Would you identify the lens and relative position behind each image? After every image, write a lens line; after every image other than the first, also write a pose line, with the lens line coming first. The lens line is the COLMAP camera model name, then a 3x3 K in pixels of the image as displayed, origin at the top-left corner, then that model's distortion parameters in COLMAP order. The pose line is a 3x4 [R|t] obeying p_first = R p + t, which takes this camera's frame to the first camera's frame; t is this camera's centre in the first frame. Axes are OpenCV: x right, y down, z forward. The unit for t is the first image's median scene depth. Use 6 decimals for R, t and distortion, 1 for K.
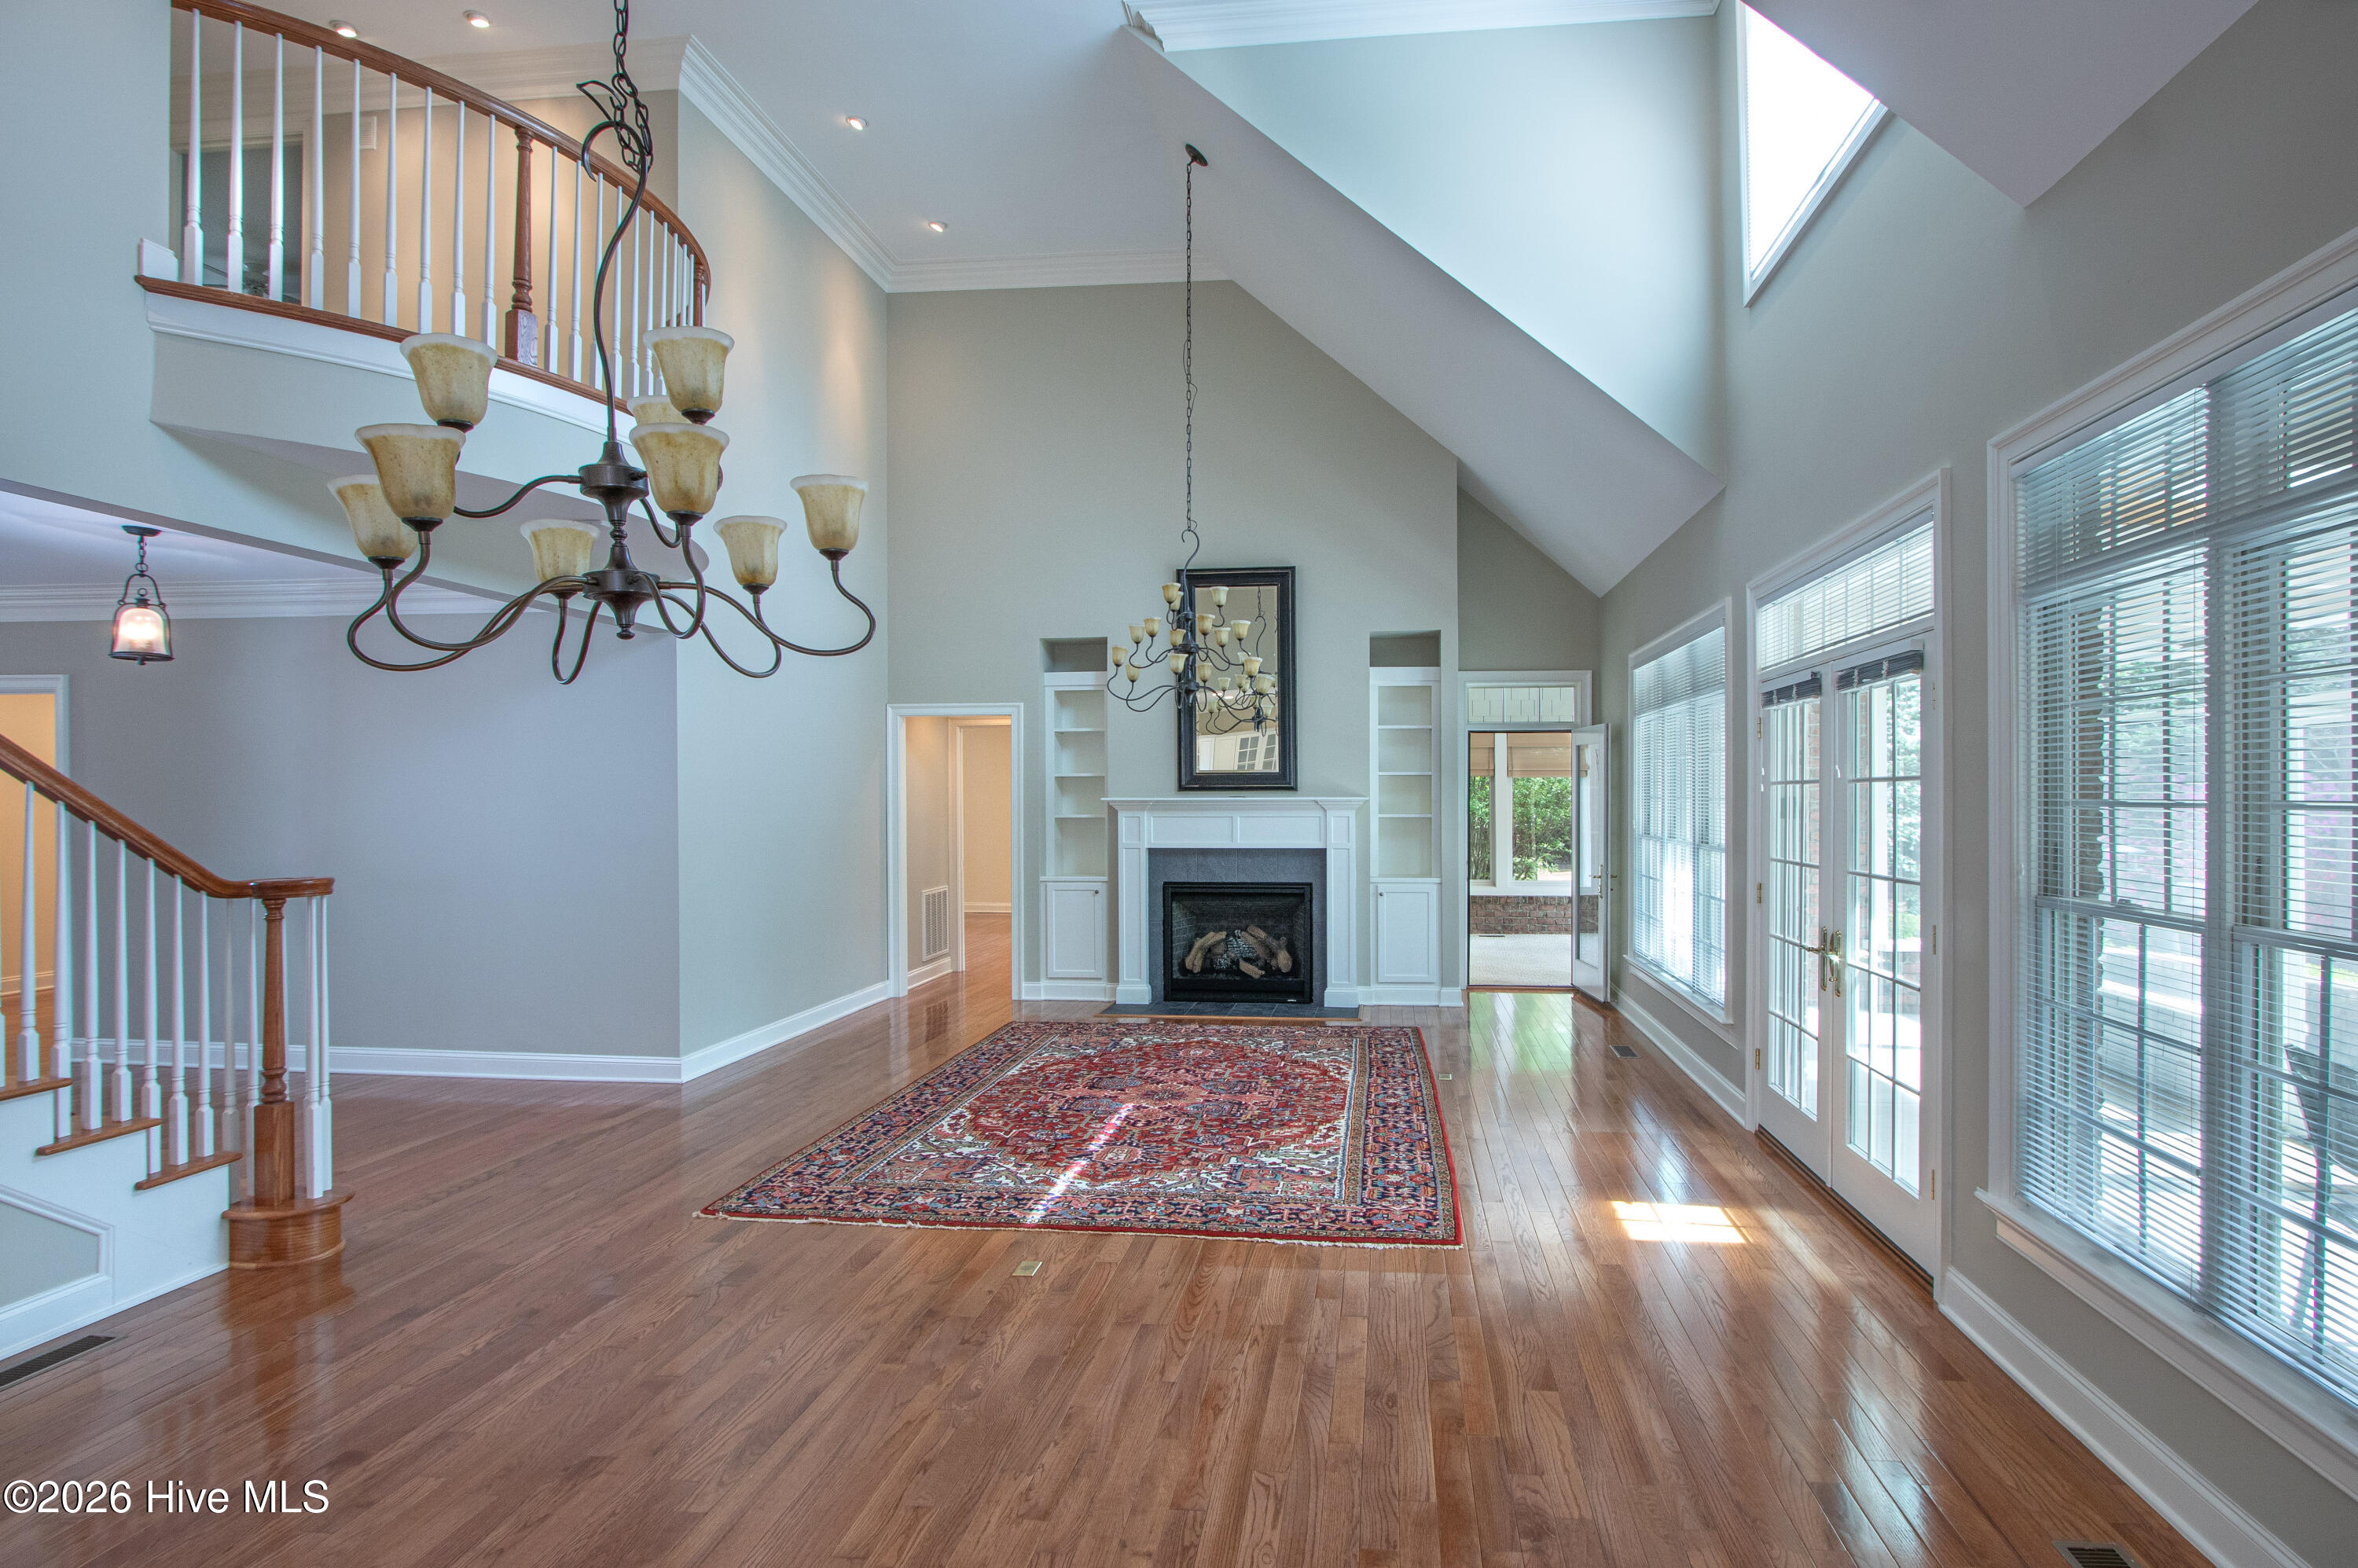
lens RADIAL K [[1204.8, 0, 1134.4], [0, 1204.8, 775.6], [0, 0, 1]] dist [-0.038246, 0.026814]
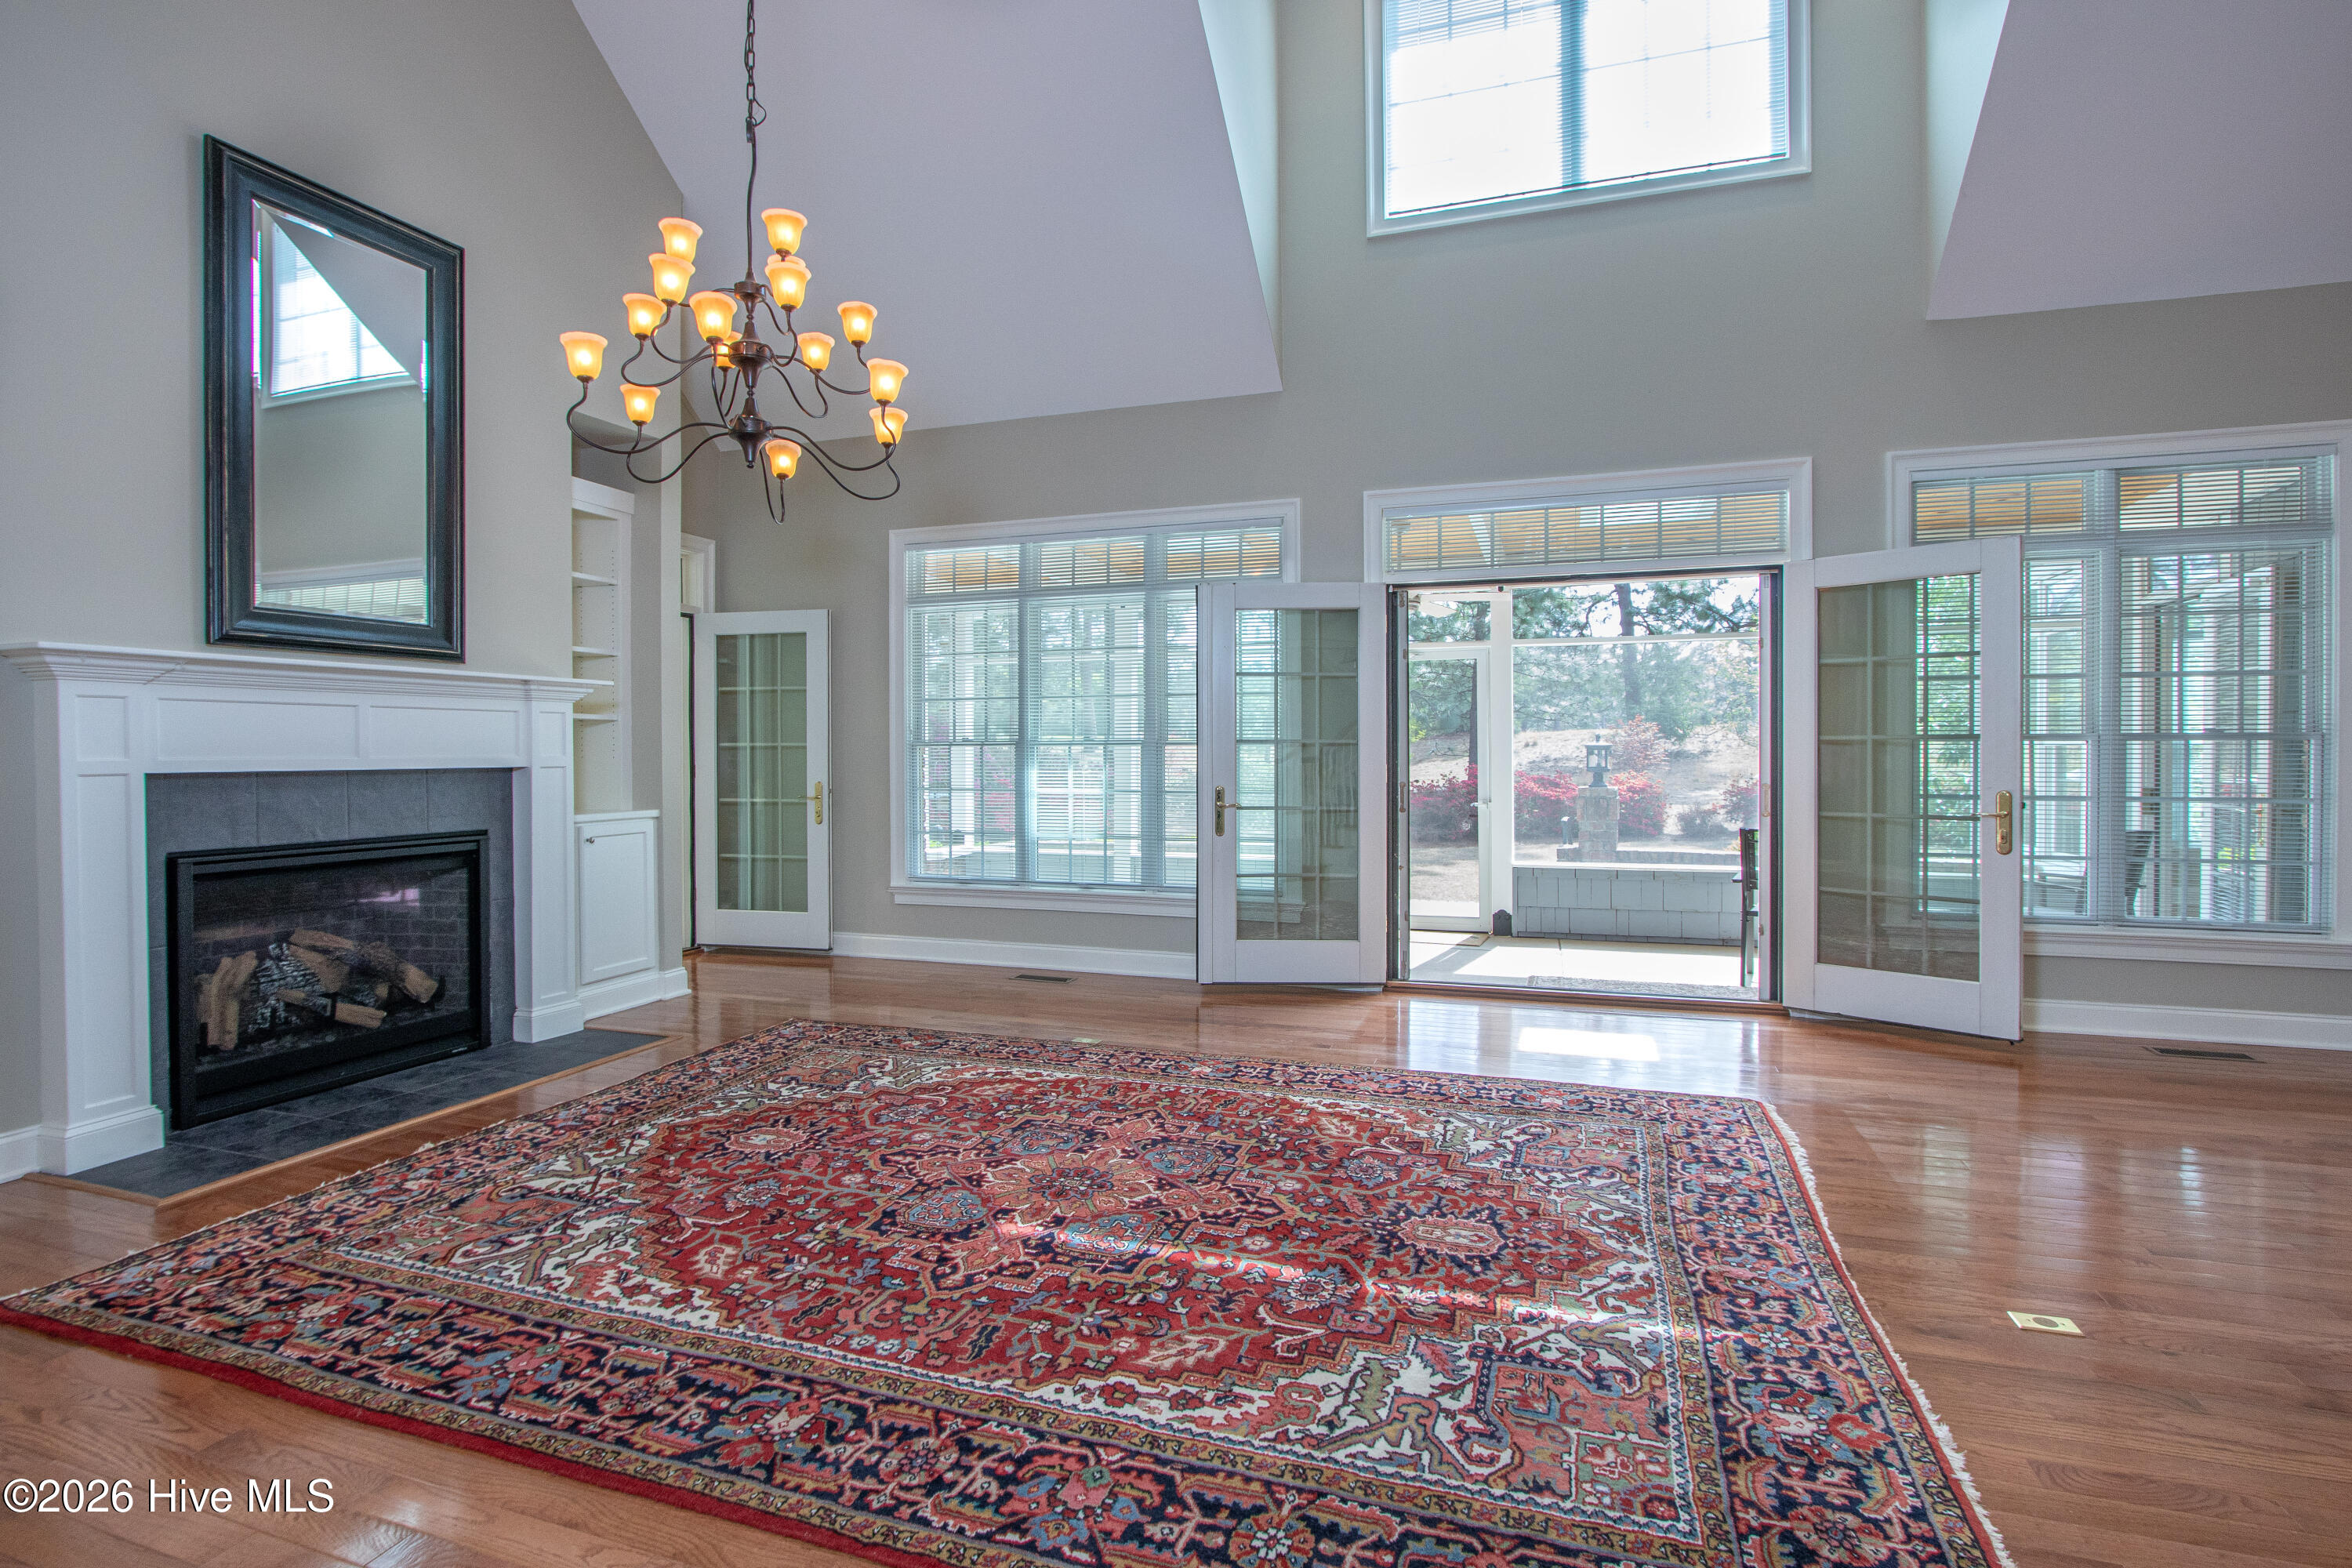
lens RADIAL K [[1164.6, 0, 1169.0], [0, 1164.6, 774.0], [0, 0, 1]] dist [-0.018092, 0.000437]
pose [[0.138822, -0.010058, 0.990266, -0.343559], [-0.015810, 0.999798, 0.012371, 0.052301], [-0.990191, -0.017374, 0.138635, 0.624132]]
